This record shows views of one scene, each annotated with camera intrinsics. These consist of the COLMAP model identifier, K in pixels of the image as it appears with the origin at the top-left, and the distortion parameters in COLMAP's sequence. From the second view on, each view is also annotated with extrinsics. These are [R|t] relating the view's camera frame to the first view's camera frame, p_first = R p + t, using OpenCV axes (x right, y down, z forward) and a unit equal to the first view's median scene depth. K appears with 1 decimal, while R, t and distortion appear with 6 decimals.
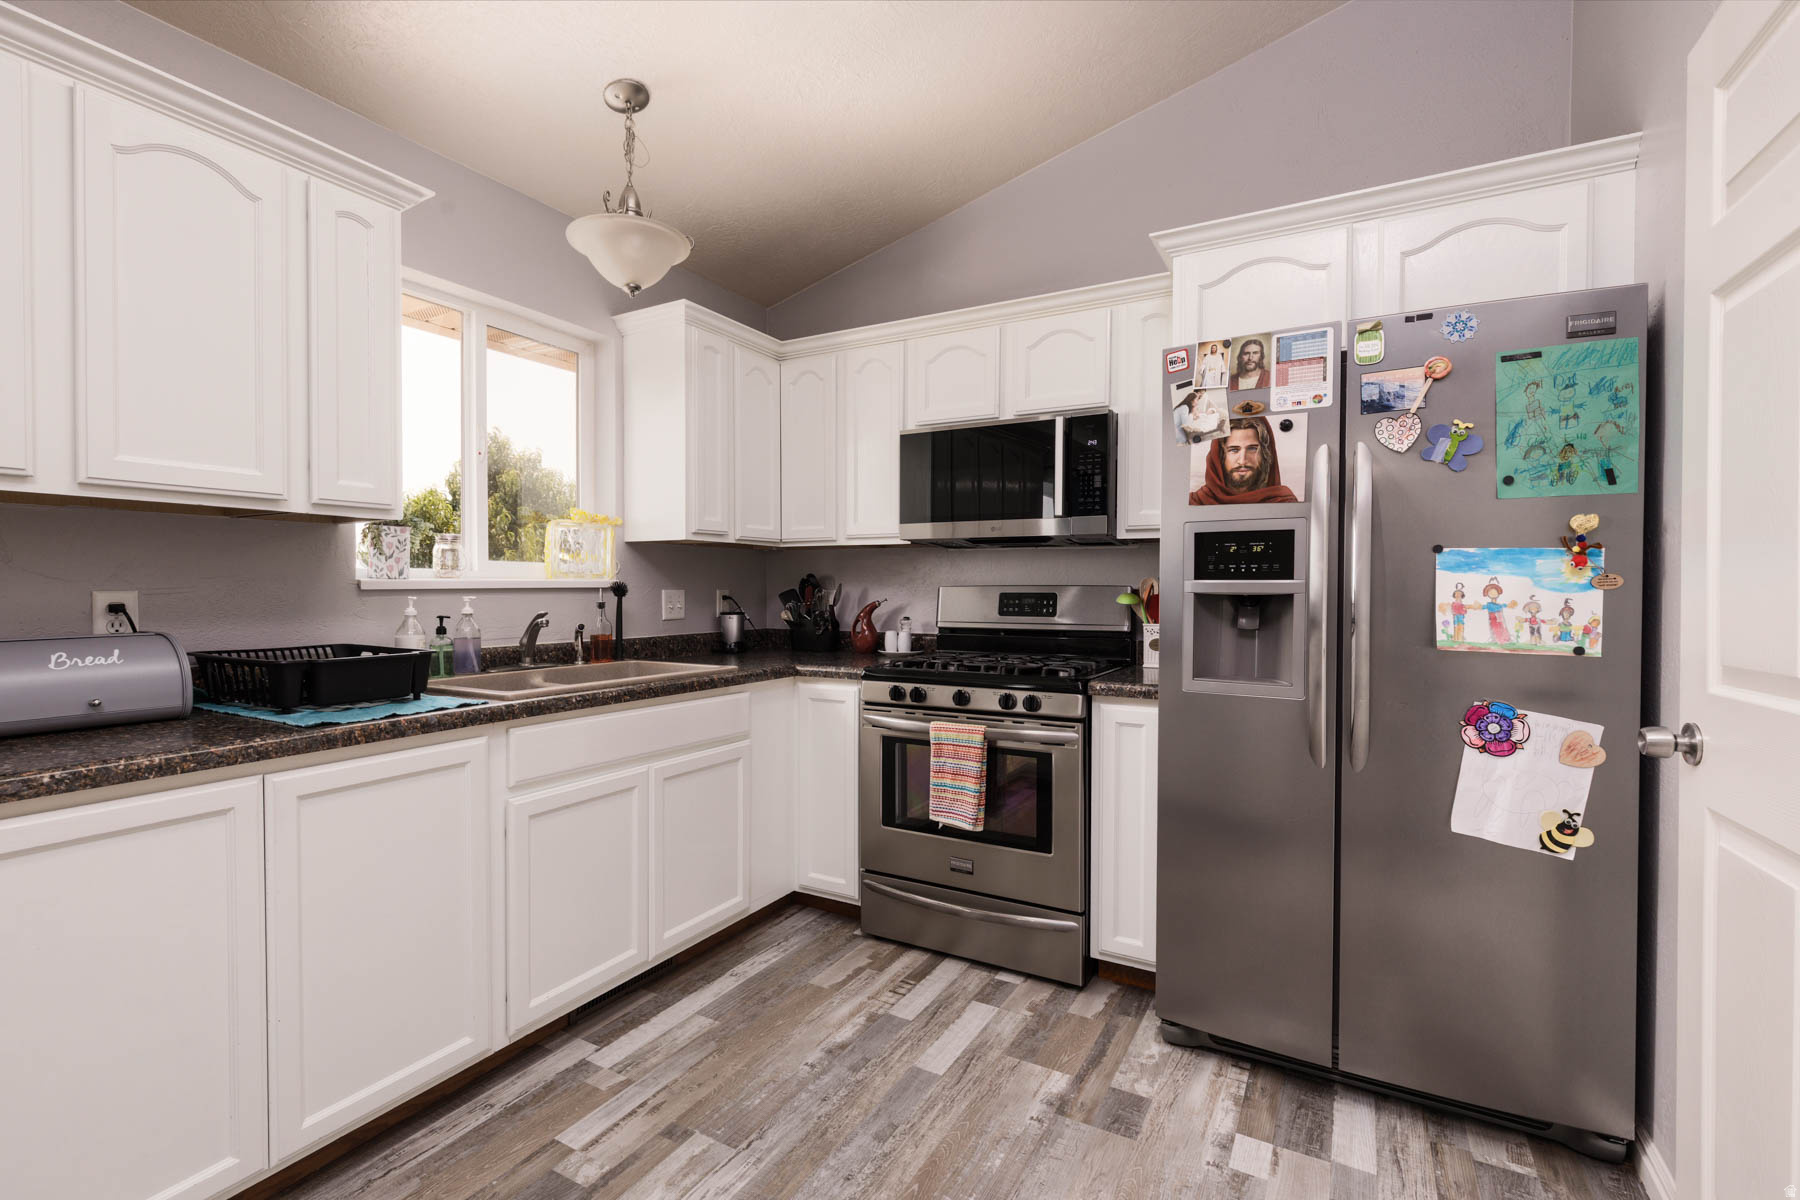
lens RADIAL K [[800.6, 0, 895.0], [0, 800.6, 602.4], [0, 0, 1]] dist [-0.000627, 0.000812]
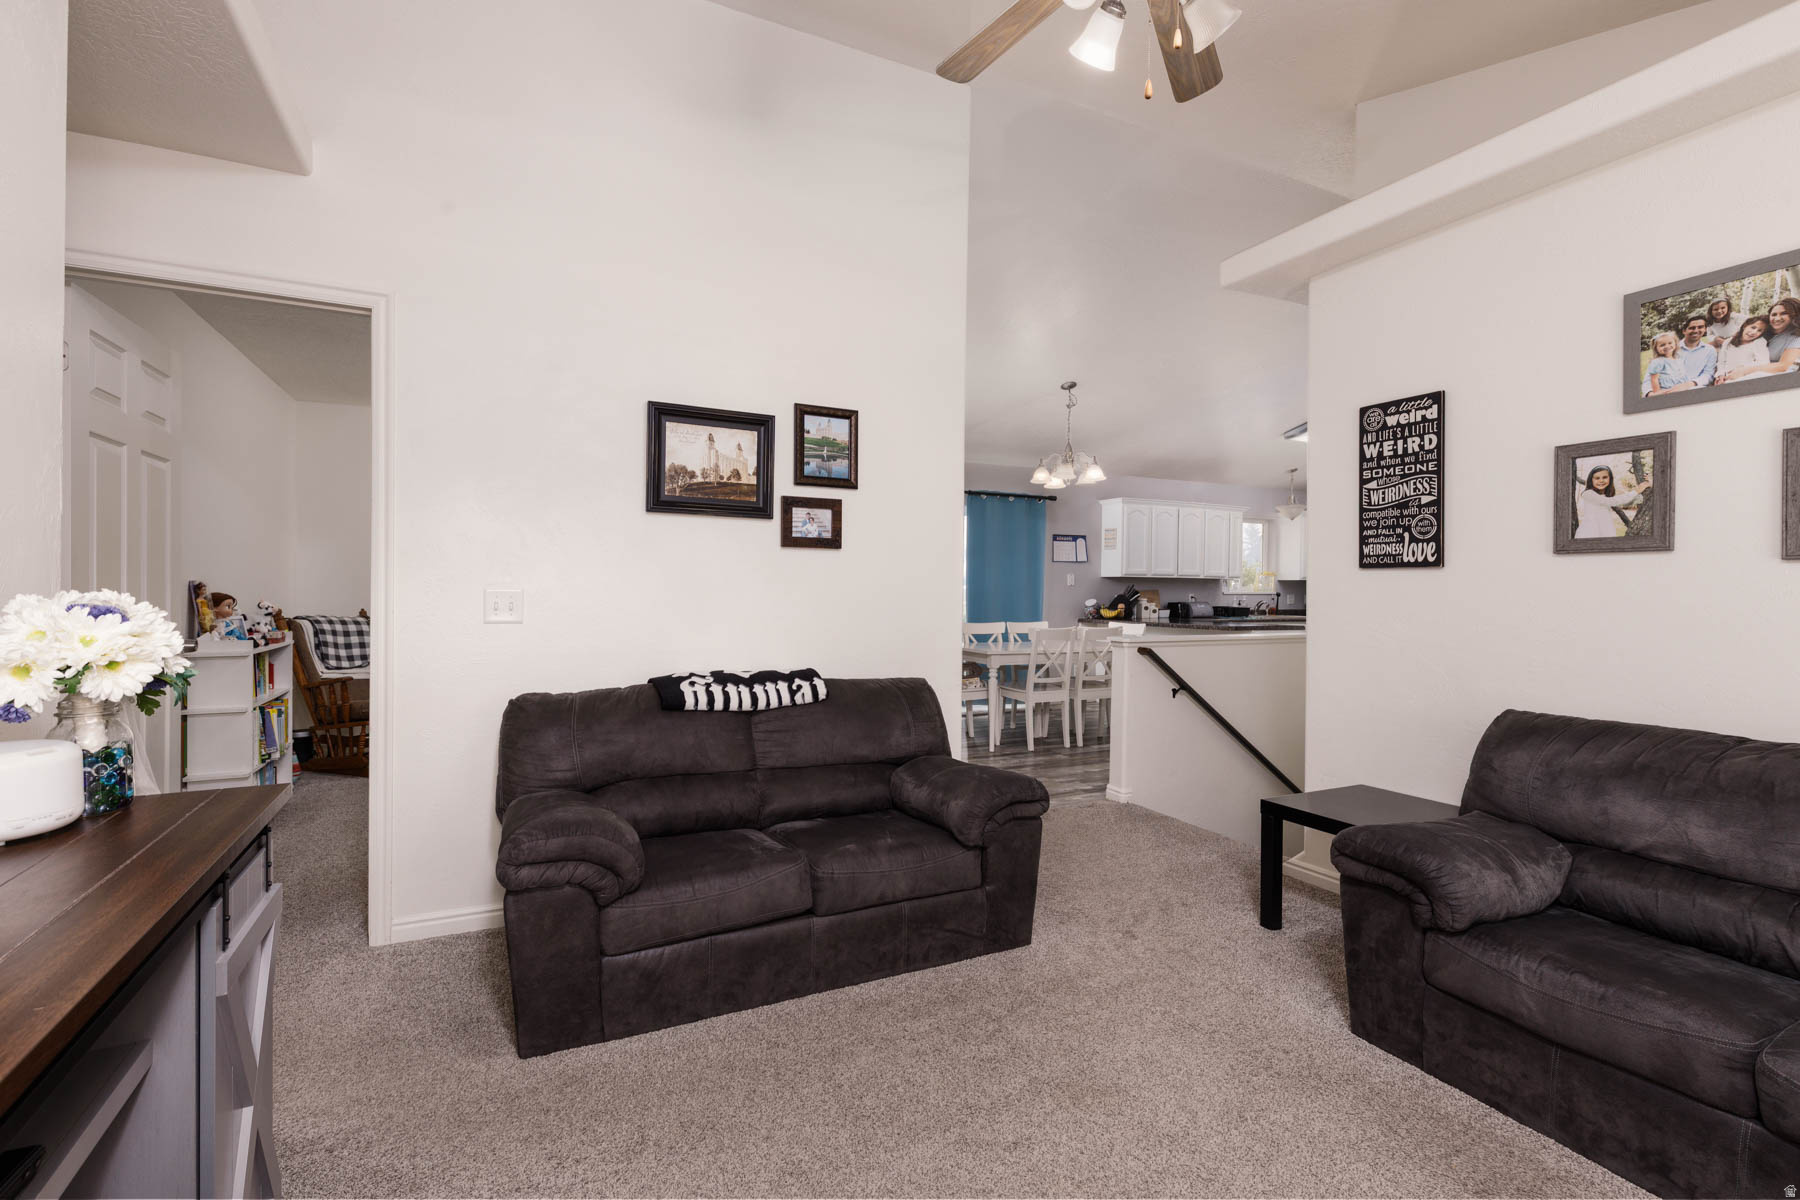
lens RADIAL K [[800.6, 0, 905.0], [0, 800.6, 590.8], [0, 0, 1]] dist [-0.000627, 0.000812]
pose [[0.827108, 0.011893, -0.561917, 0.342719], [-0.021077, 0.999729, -0.009865, 0.046262], [0.561648, 0.020003, 0.827134, -3.608539]]
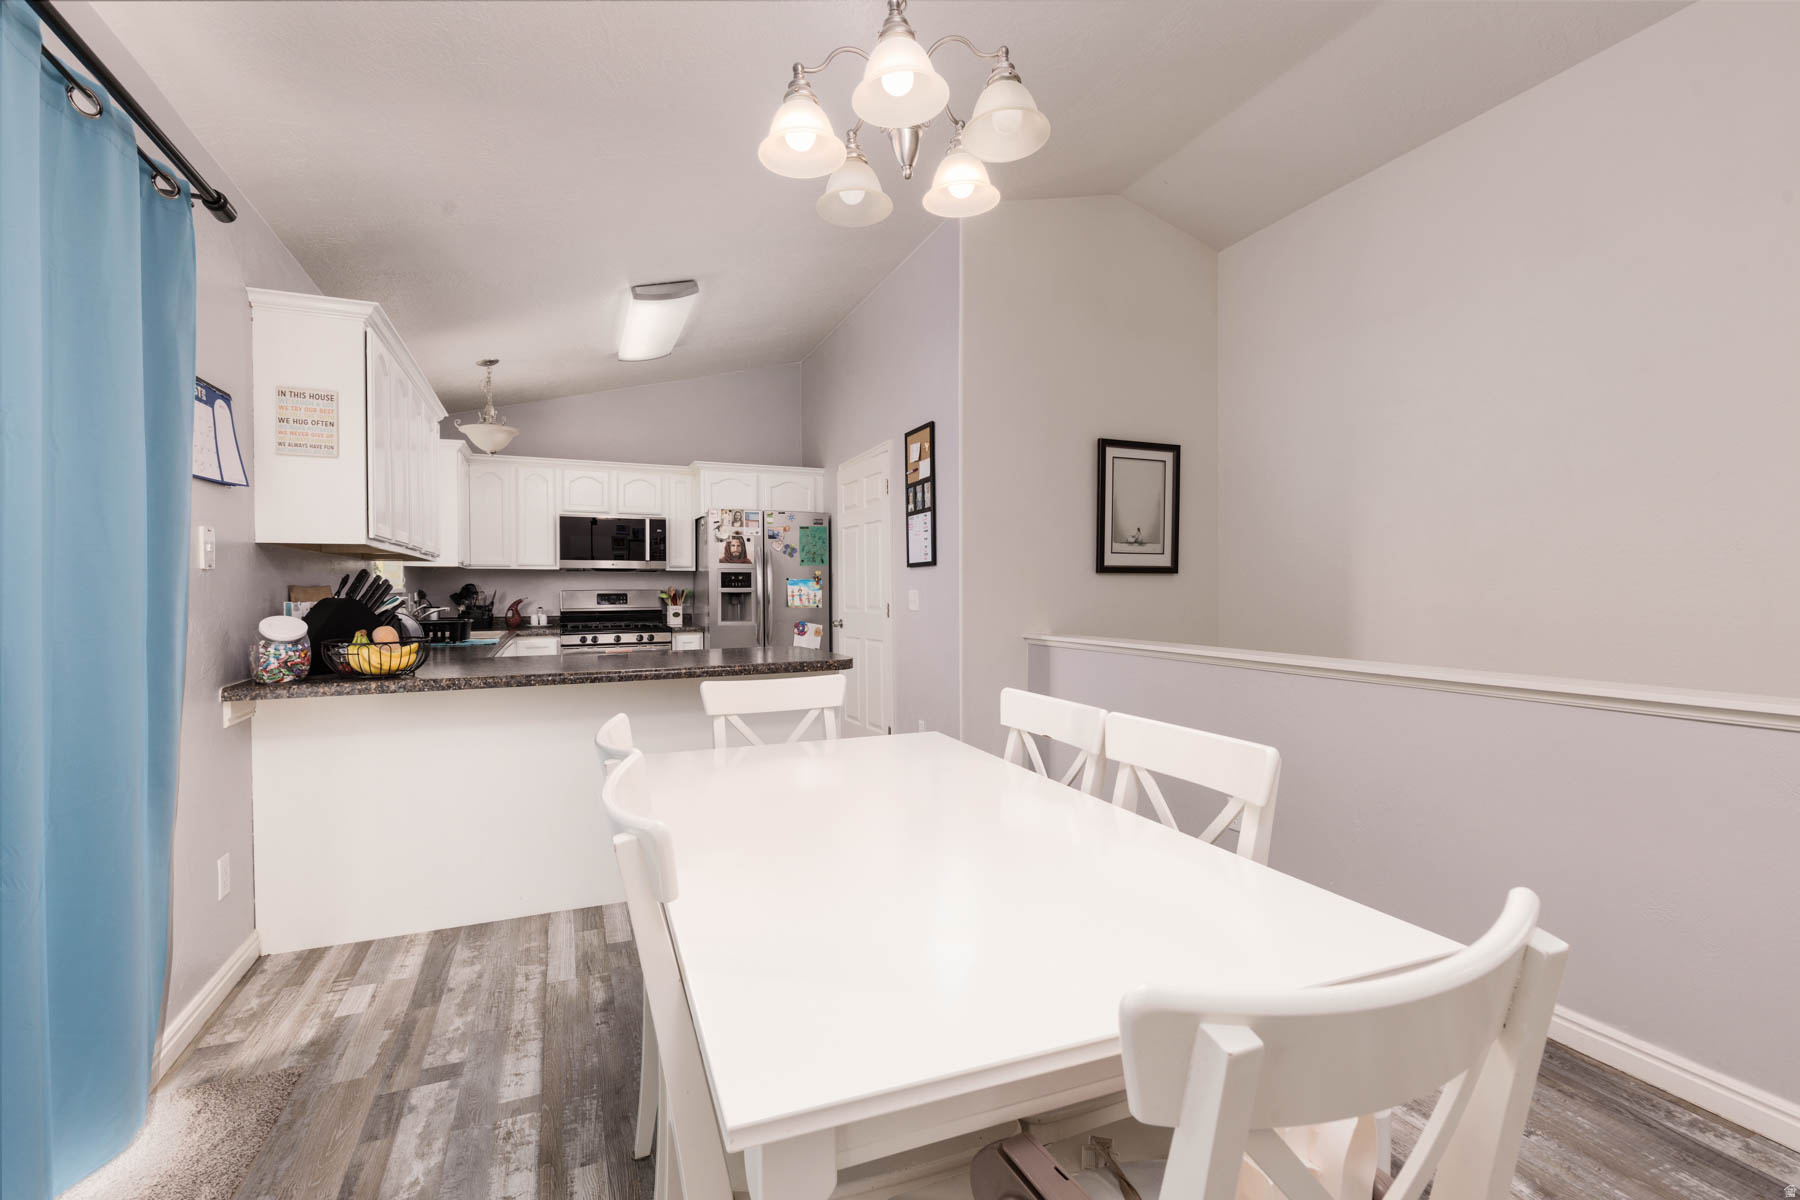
lens RADIAL K [[800.6, 0, 896.5], [0, 800.6, 599.8], [0, 0, 1]] dist [-0.000627, 0.000812]
pose [[0.616363, -0.013997, 0.787338, -1.461960], [0.019866, 0.999800, 0.002222, 0.021171], [-0.787212, 0.014272, 0.616518, -1.258528]]
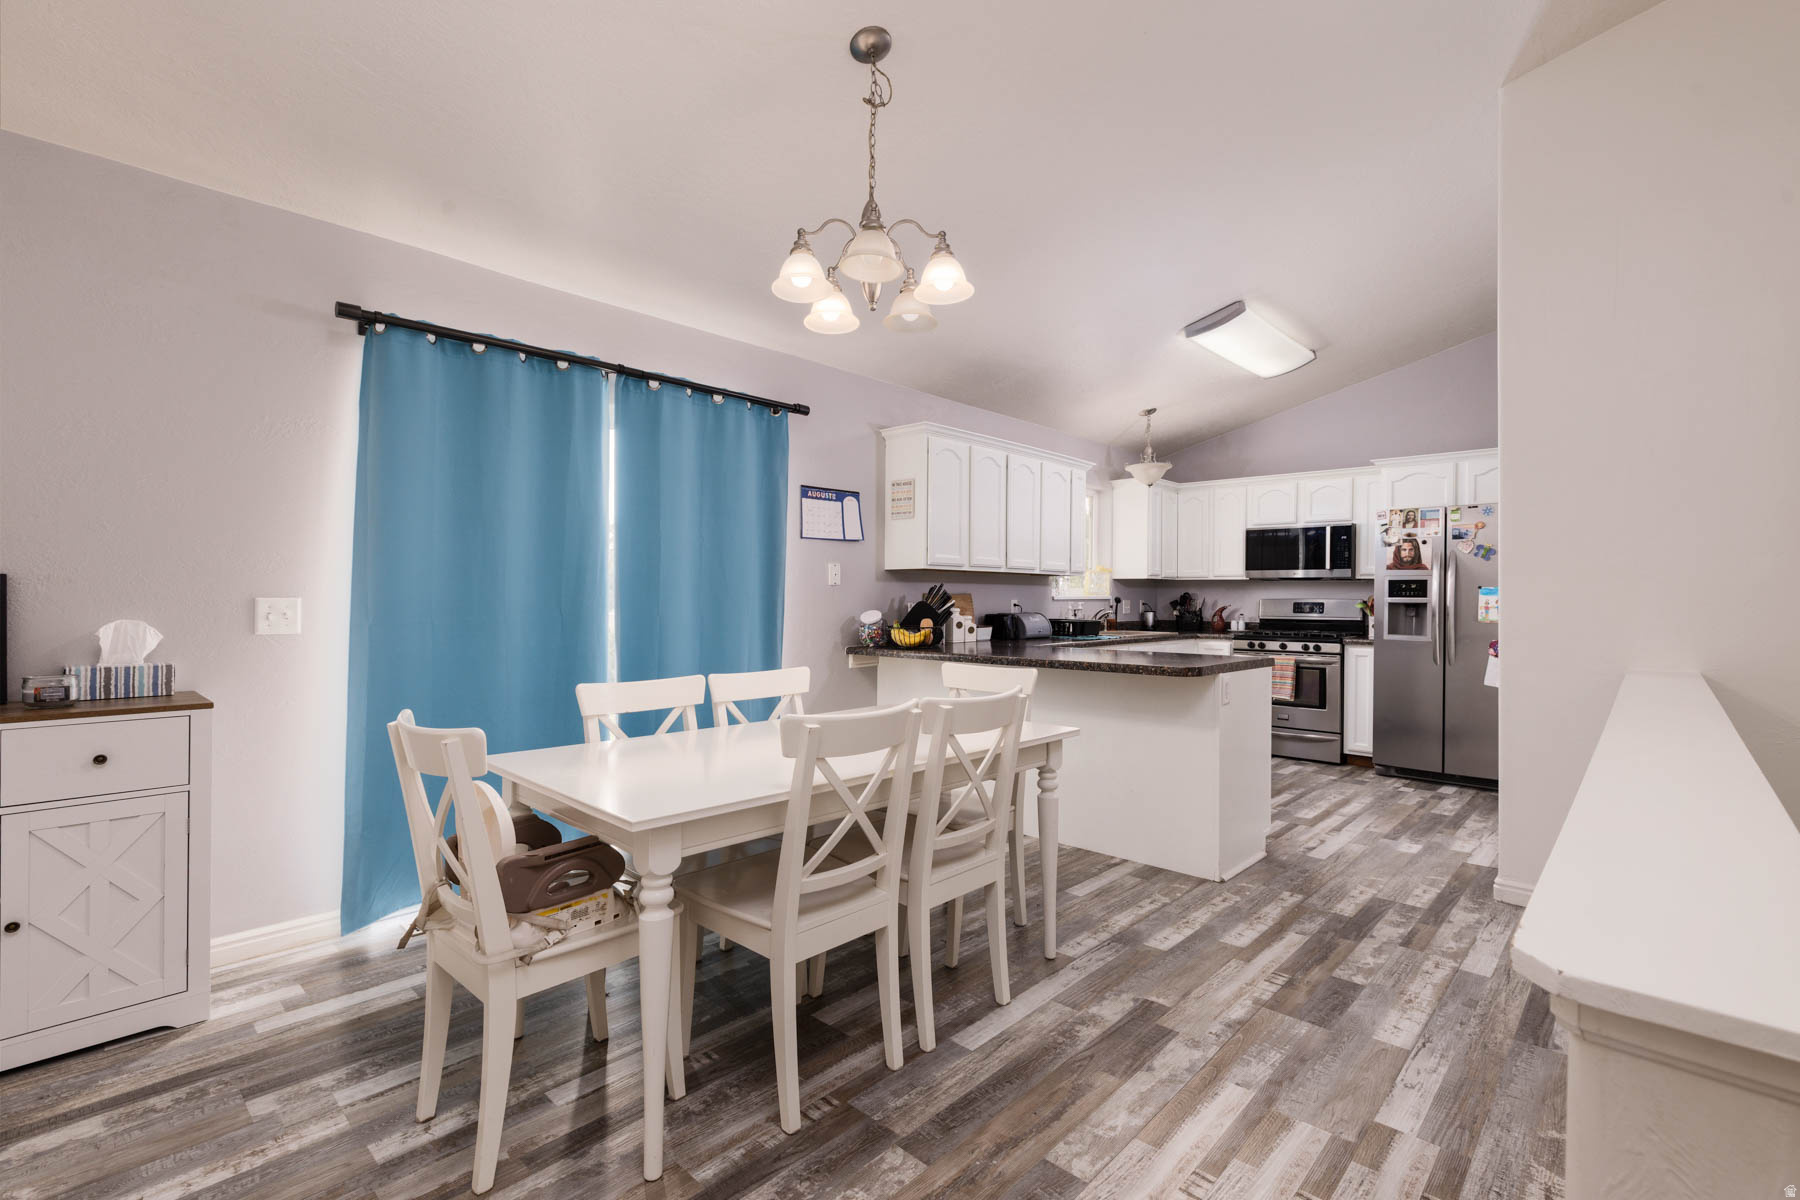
lens RADIAL K [[800.6, 0, 895.2], [0, 800.6, 600.2], [0, 0, 1]] dist [-0.000627, 0.000812]
pose [[0.969927, 0.004824, -0.243350, -0.536084], [-0.008671, 0.999854, -0.014738, 0.032512], [0.243243, 0.016404, 0.969827, -1.864250]]
